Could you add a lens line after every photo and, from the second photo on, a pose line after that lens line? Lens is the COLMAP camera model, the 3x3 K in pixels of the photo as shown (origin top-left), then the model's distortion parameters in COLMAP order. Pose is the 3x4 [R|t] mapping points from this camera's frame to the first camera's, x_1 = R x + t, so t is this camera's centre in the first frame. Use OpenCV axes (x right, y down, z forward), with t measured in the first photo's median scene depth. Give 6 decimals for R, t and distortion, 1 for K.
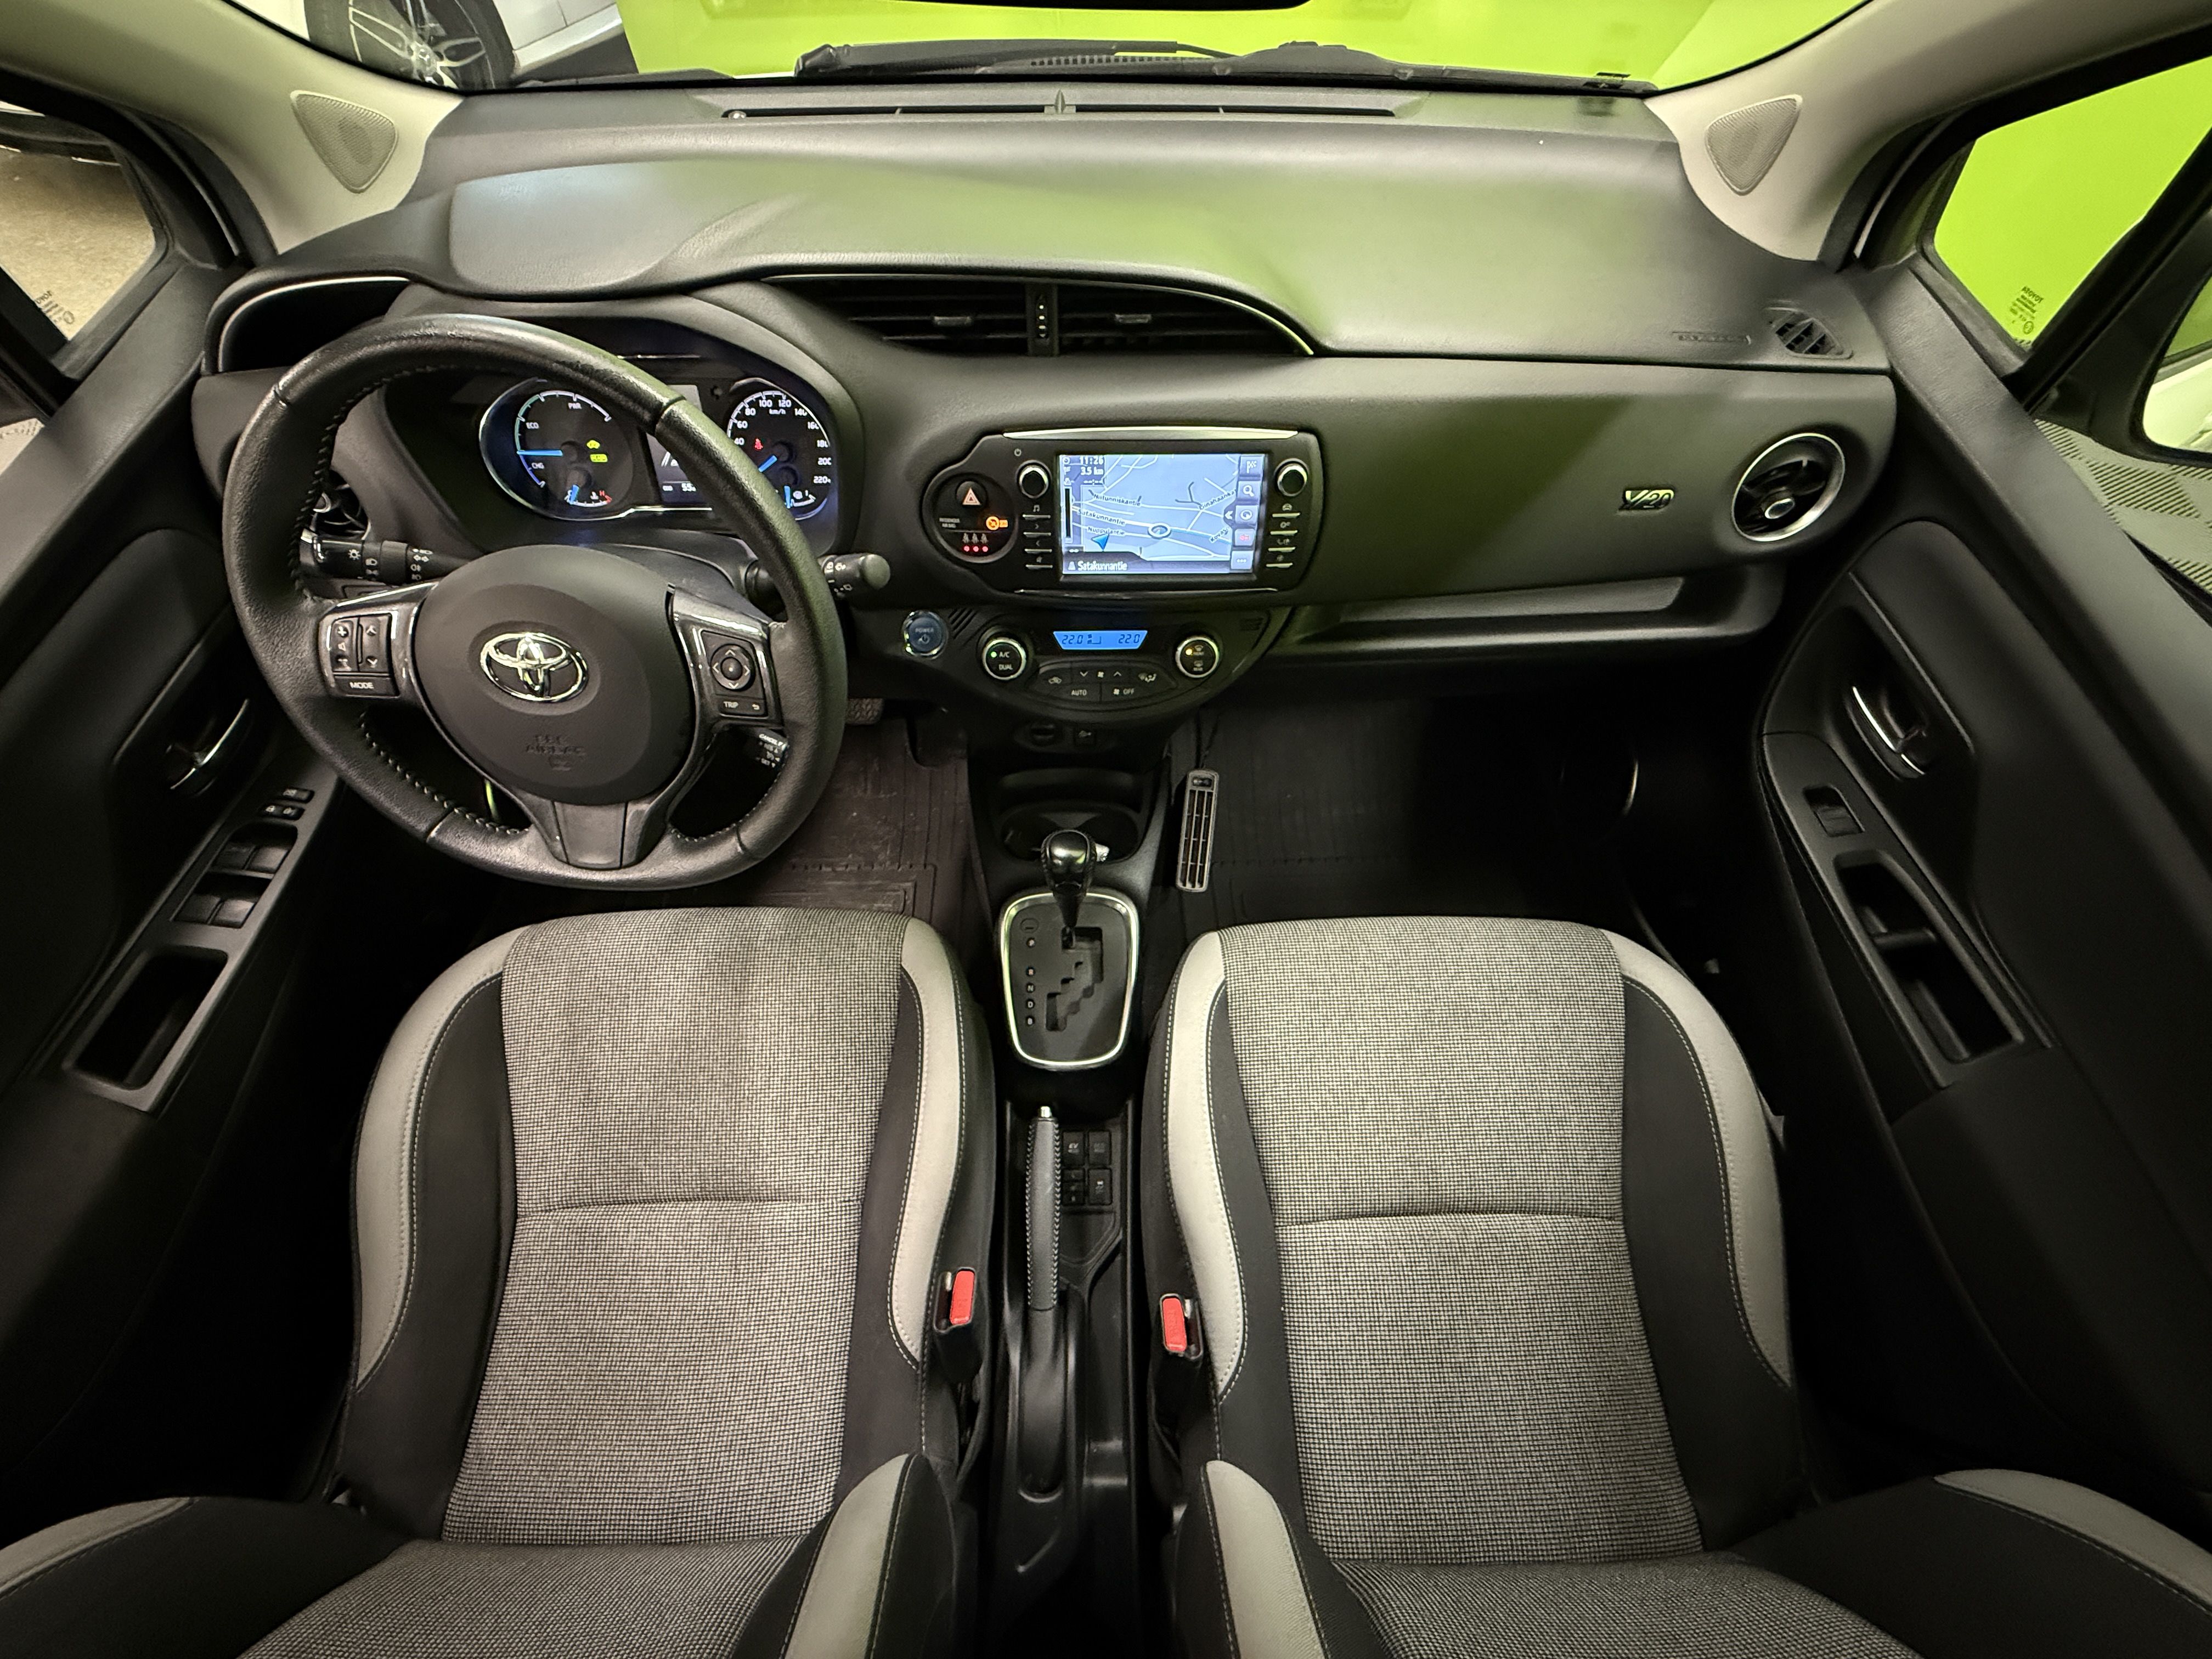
lens RADIAL K [[893.5, 0, 1105.2], [0, 893.5, 843.6], [0, 0, 1]] dist [0.001292, 0.000864]
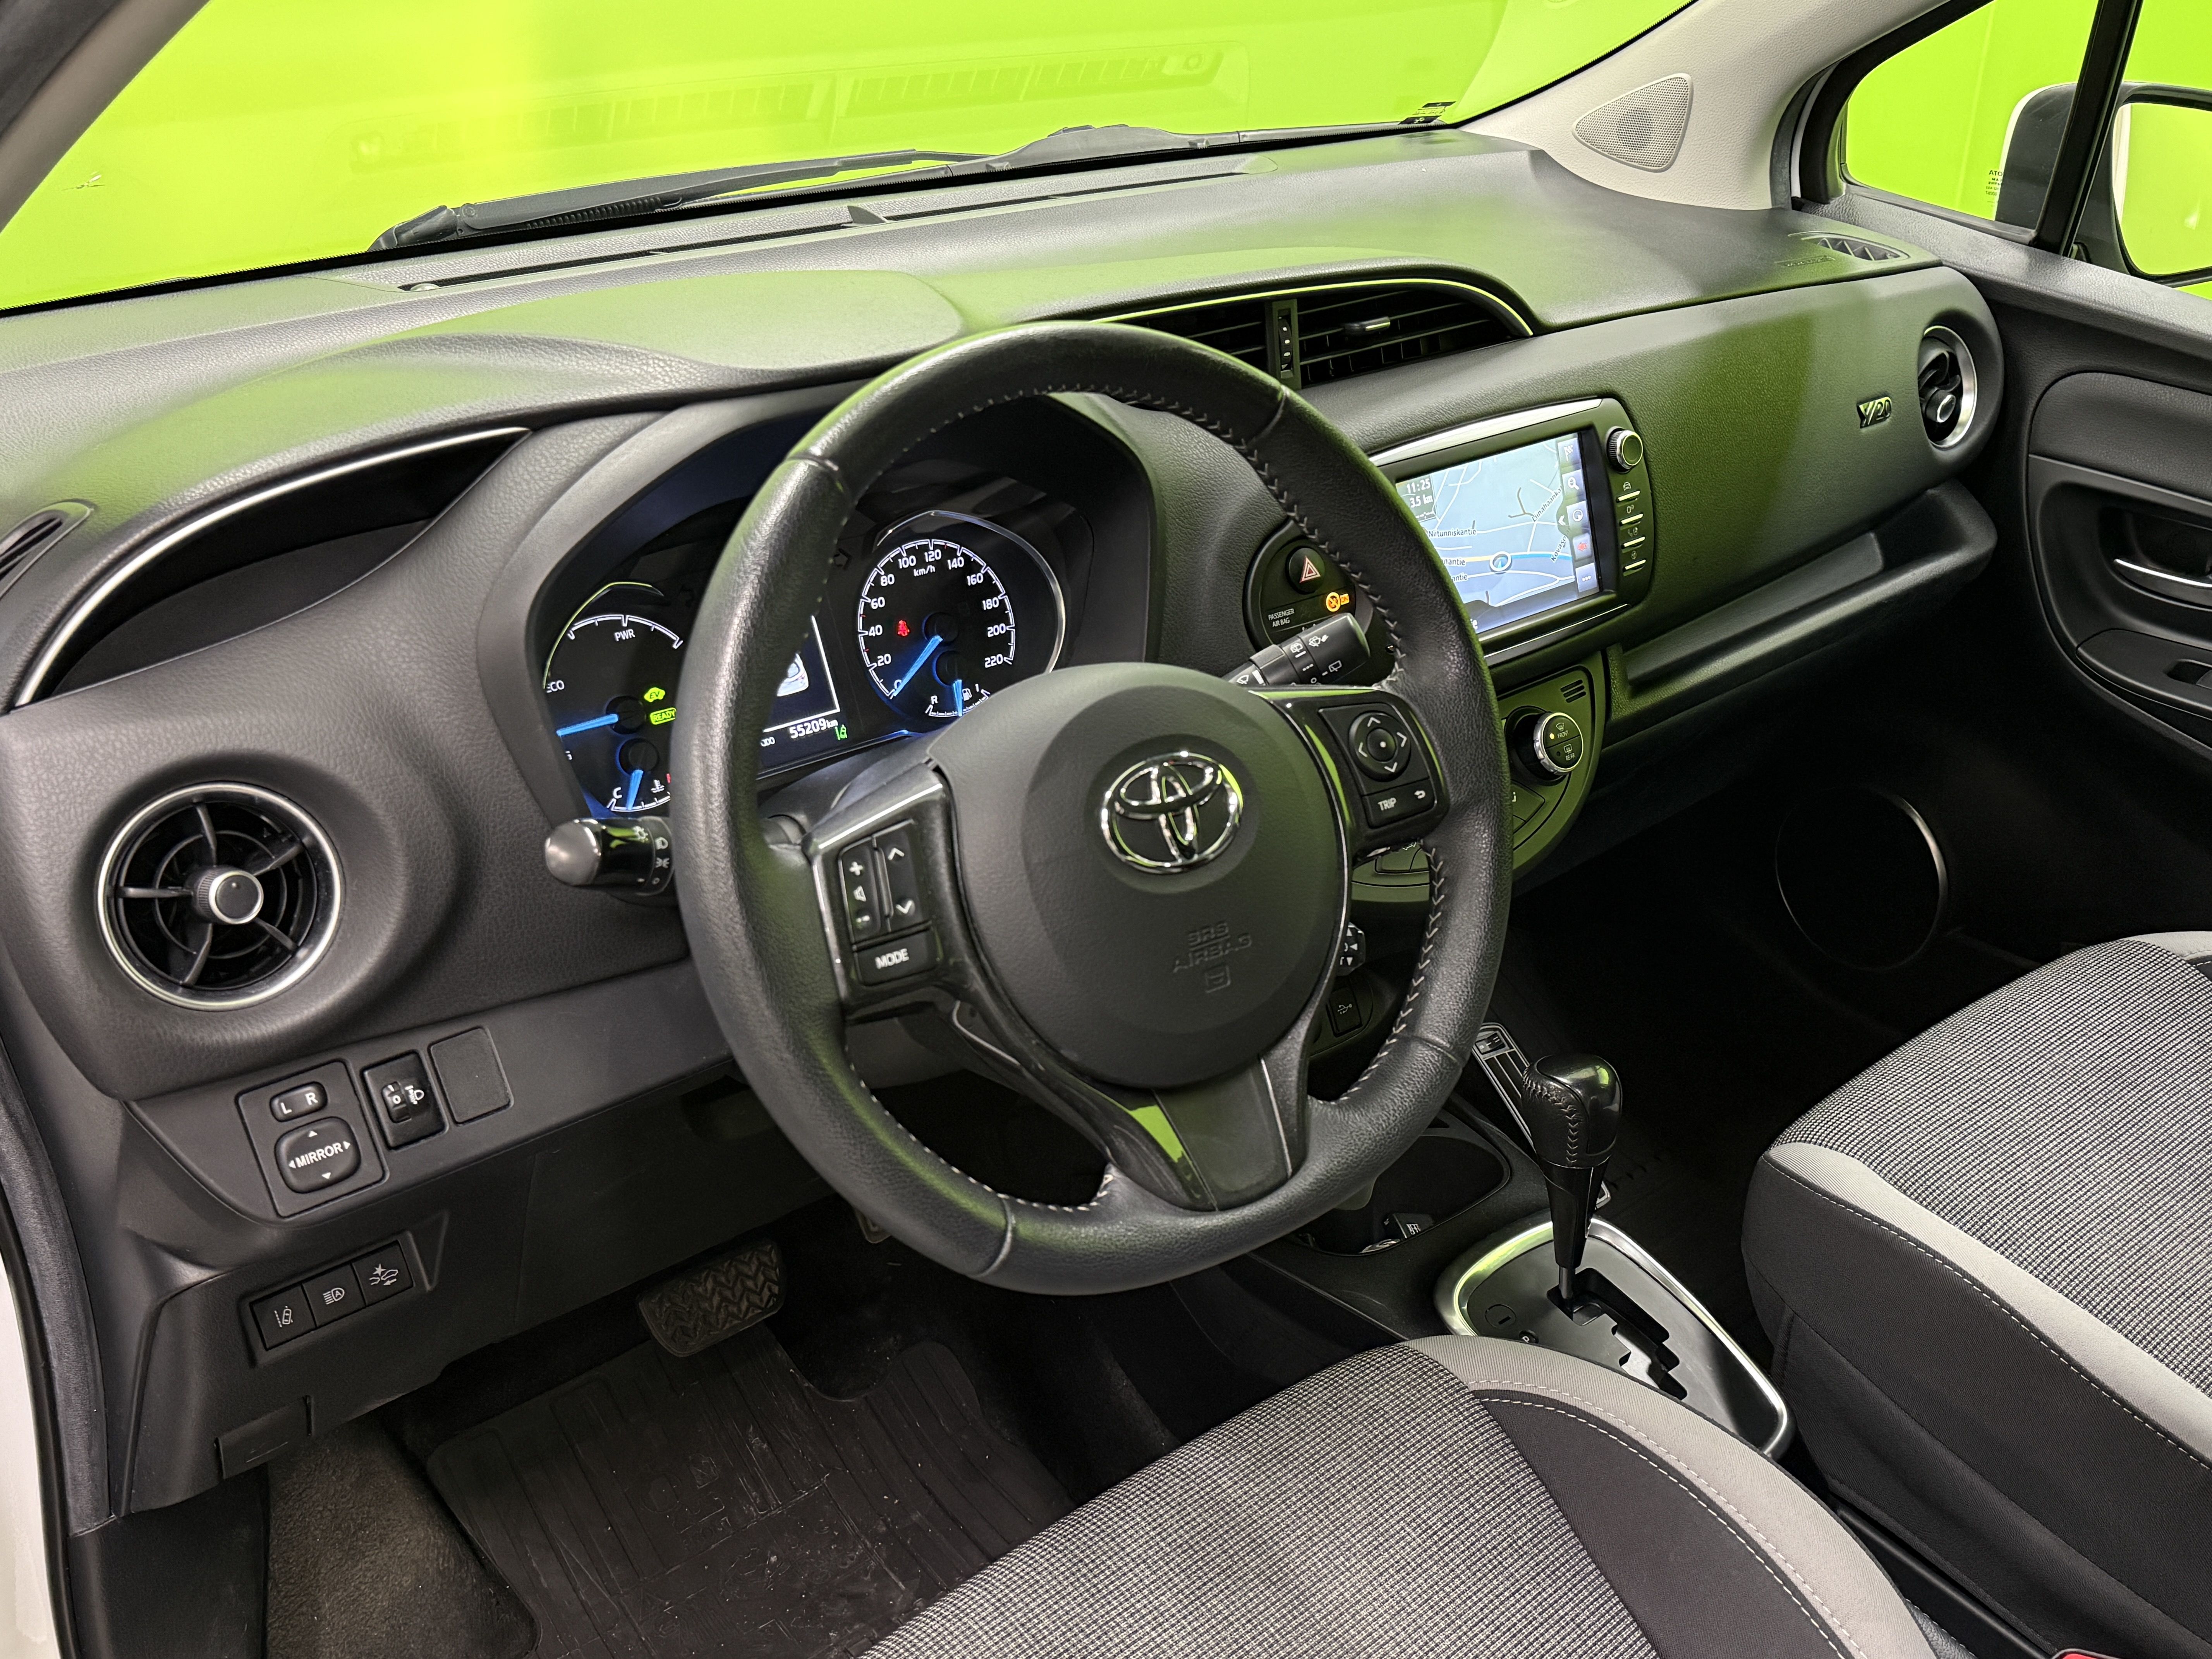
lens RADIAL K [[2027.5, 0, 1193.8], [0, 2027.5, 827.0], [0, 0, 1]] dist [0.088940, 0.000000]
pose [[0.771937, -0.290218, 0.565585, -1.096113], [0.525639, 0.791768, -0.311138, 0.189507], [-0.357514, 0.537473, 0.763745, -0.031429]]
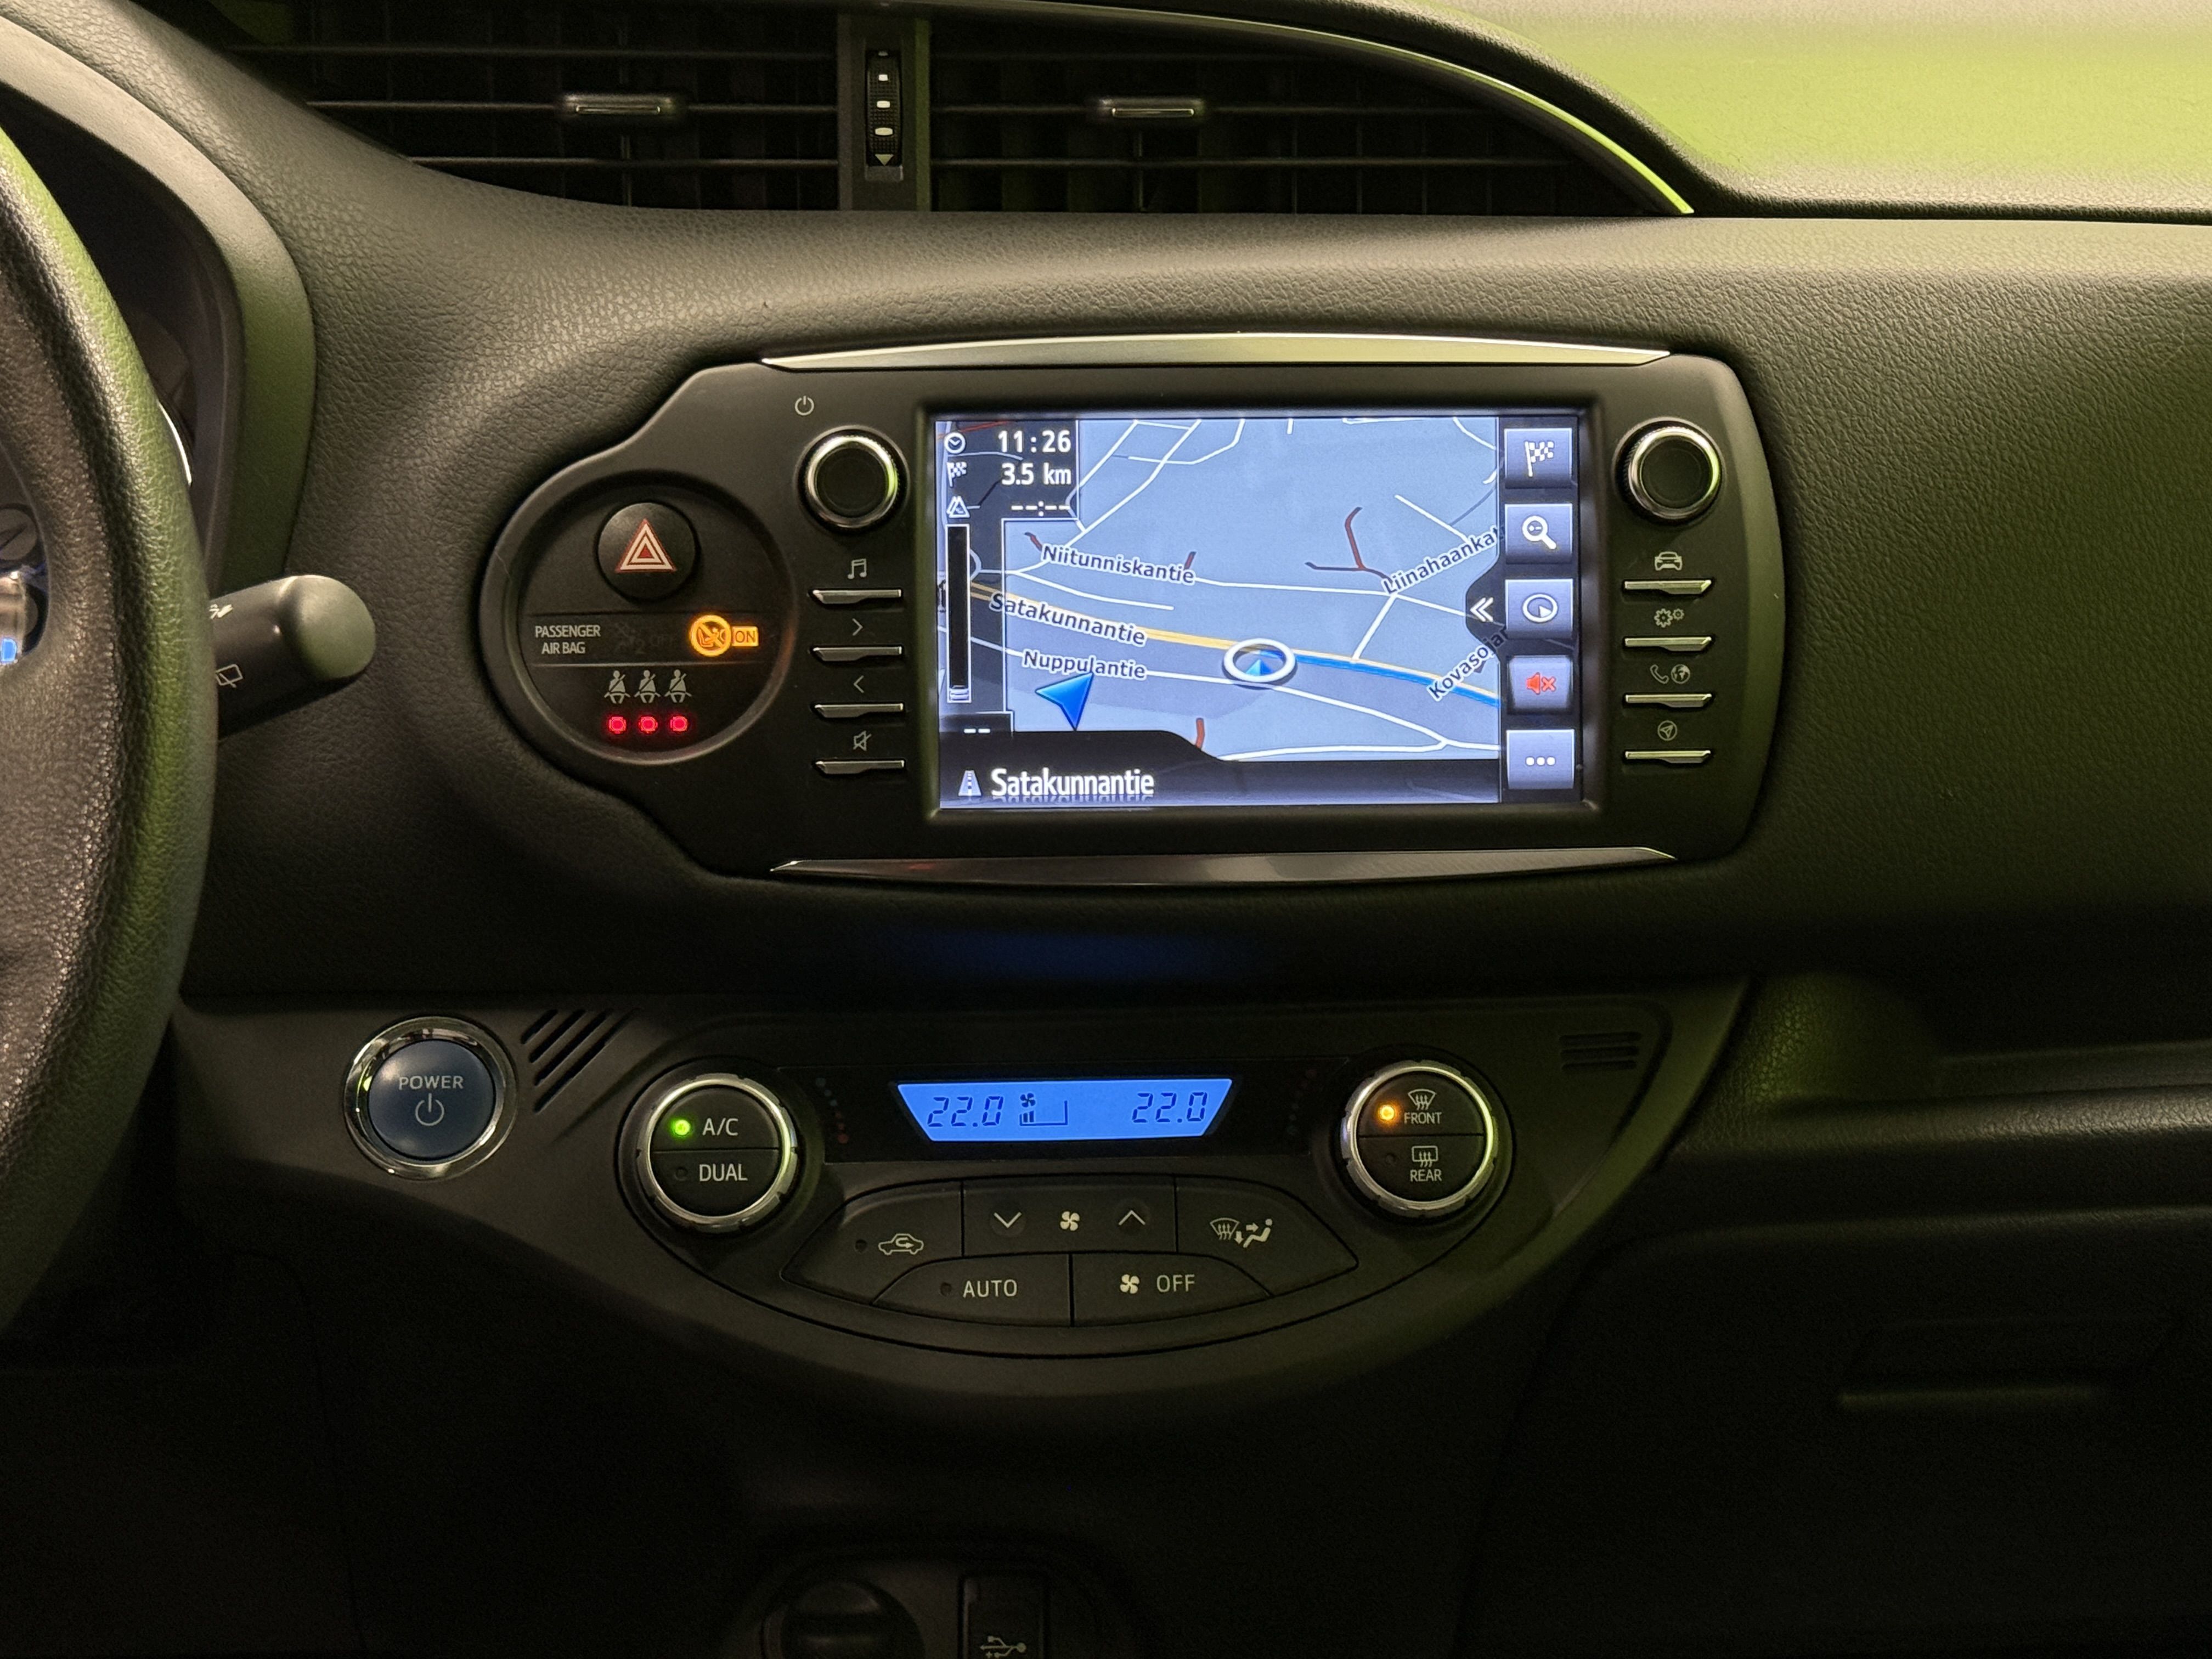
lens RADIAL K [[3778.1, 0, 1100.9], [0, 3778.1, 836.6], [0, 0, 1]] dist [0.131569, 0.000000]
pose [[0.999567, -0.014376, 0.025692, -0.026558], [0.027016, 0.794716, -0.606380, 0.471695], [-0.011701, 0.606812, 0.794760, 0.017541]]
